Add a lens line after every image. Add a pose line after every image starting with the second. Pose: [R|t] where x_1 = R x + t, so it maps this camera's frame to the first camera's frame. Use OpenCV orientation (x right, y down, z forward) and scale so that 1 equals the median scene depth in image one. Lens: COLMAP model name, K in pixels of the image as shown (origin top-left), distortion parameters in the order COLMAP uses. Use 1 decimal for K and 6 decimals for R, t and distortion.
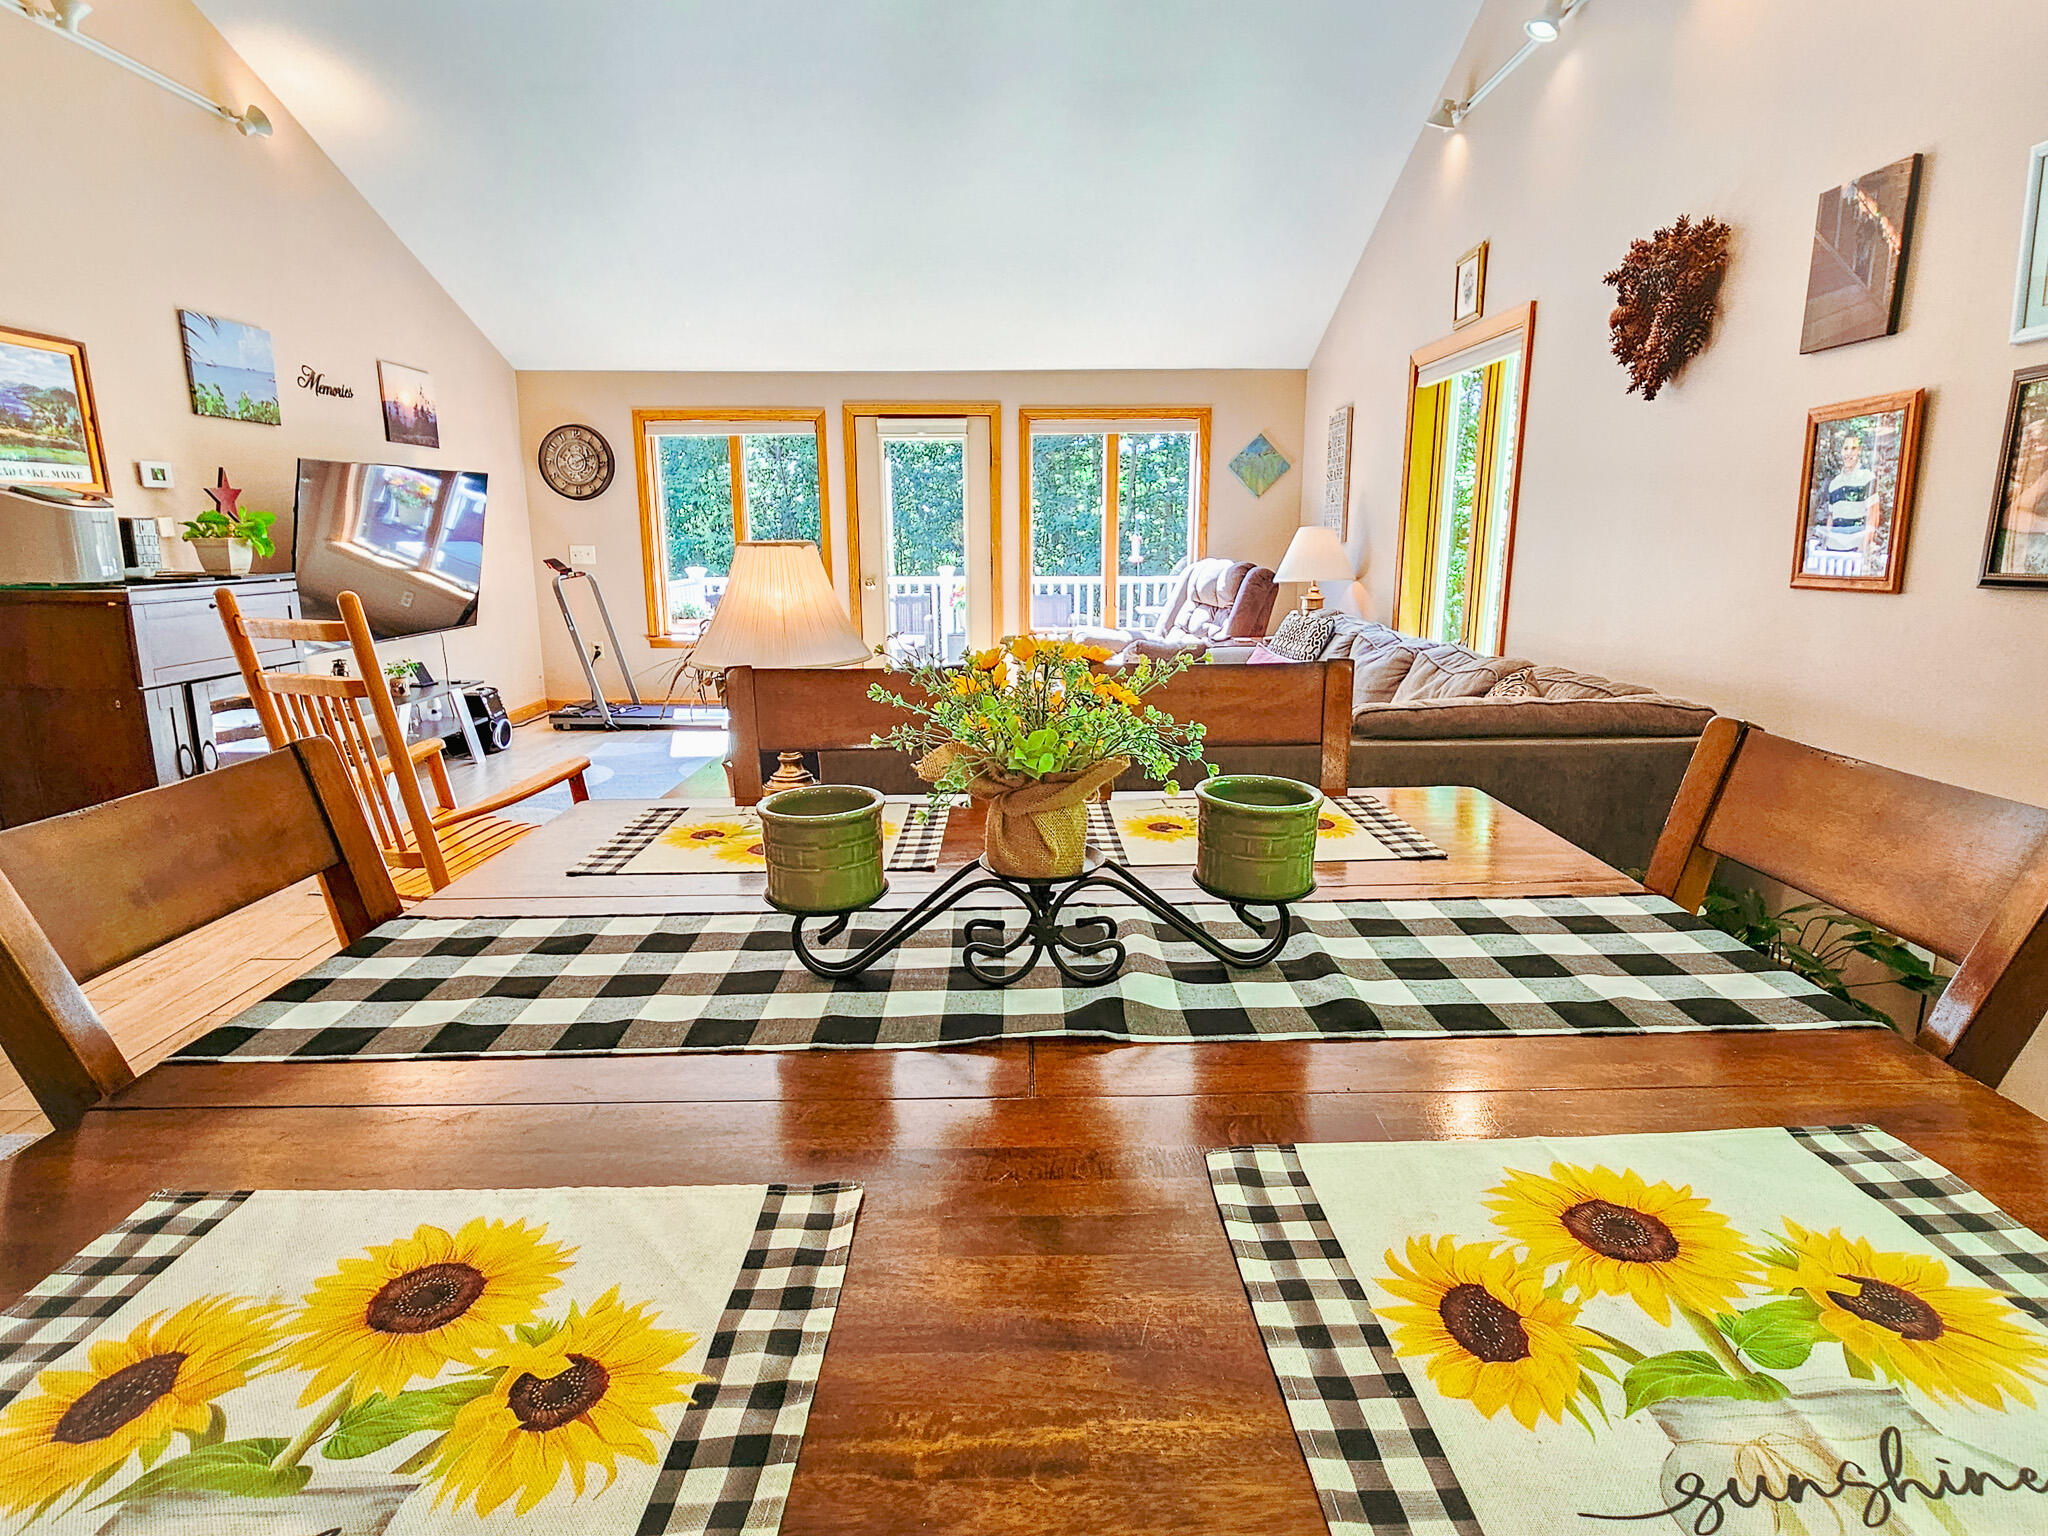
lens RADIAL K [[1098.7, 0, 1022.0], [0, 1098.7, 766.2], [0, 0, 1]] dist [0.001873, -0.003553]
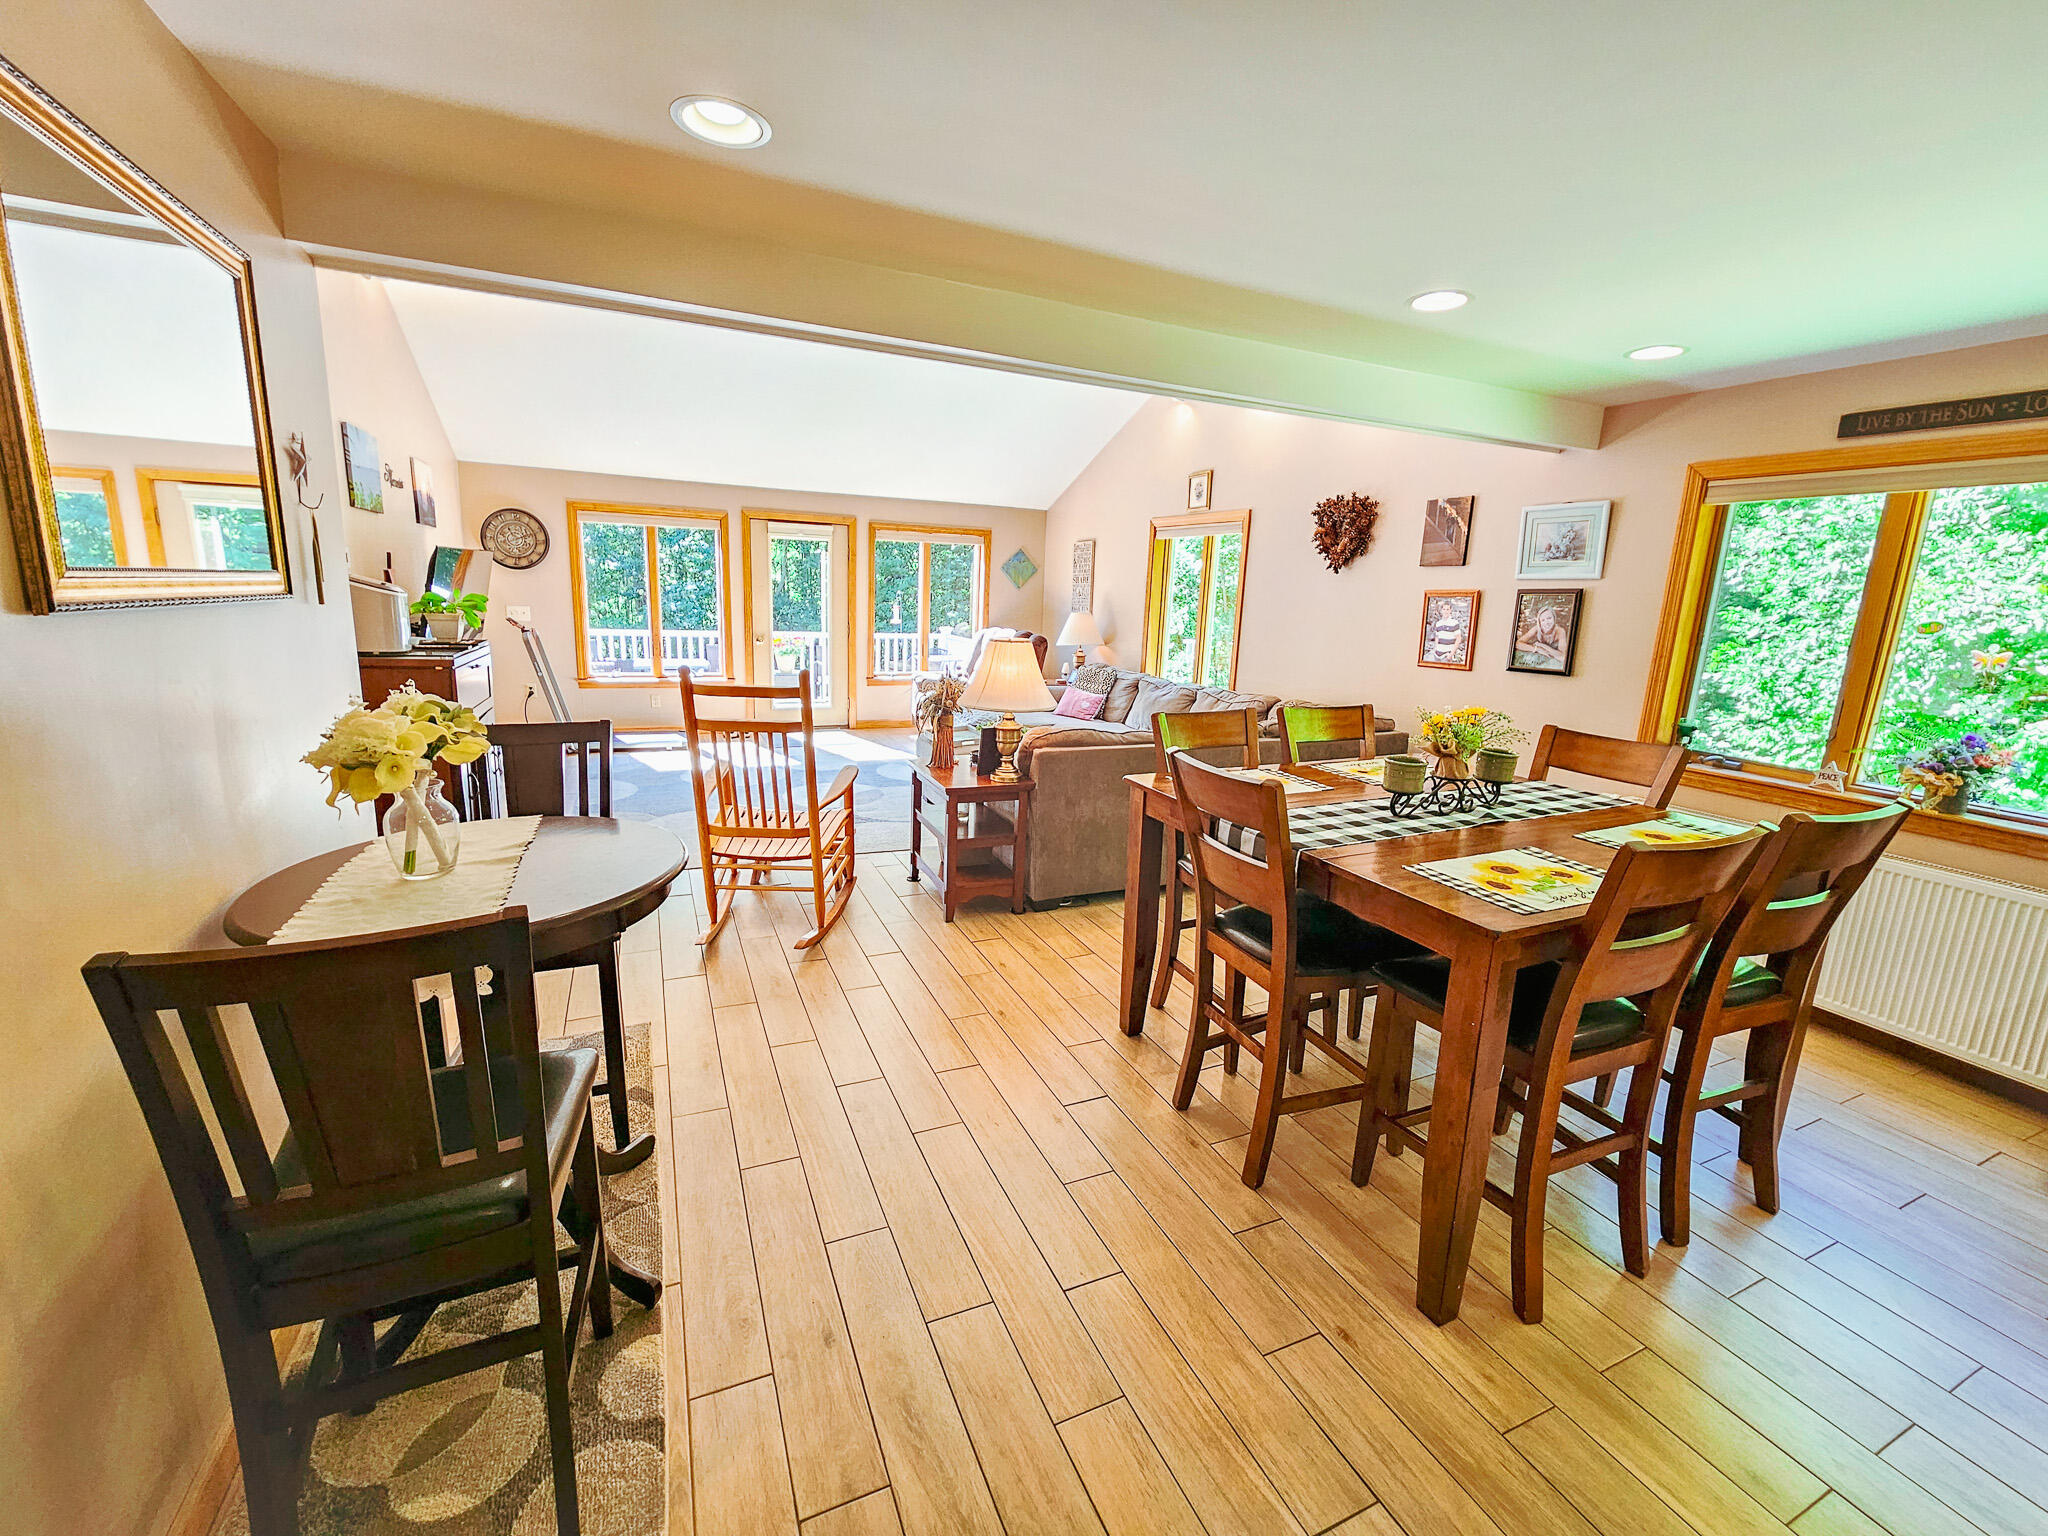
lens RADIAL K [[845.5, 0, 1024.1], [0, 845.5, 761.0], [0, 0, 1]] dist [0.000208, 0.000571]
pose [[0.909863, -0.044918, 0.412470, -0.406280], [0.047467, 0.998865, 0.004071, -0.004969], [-0.412185, 0.015875, 0.910962, -0.140497]]
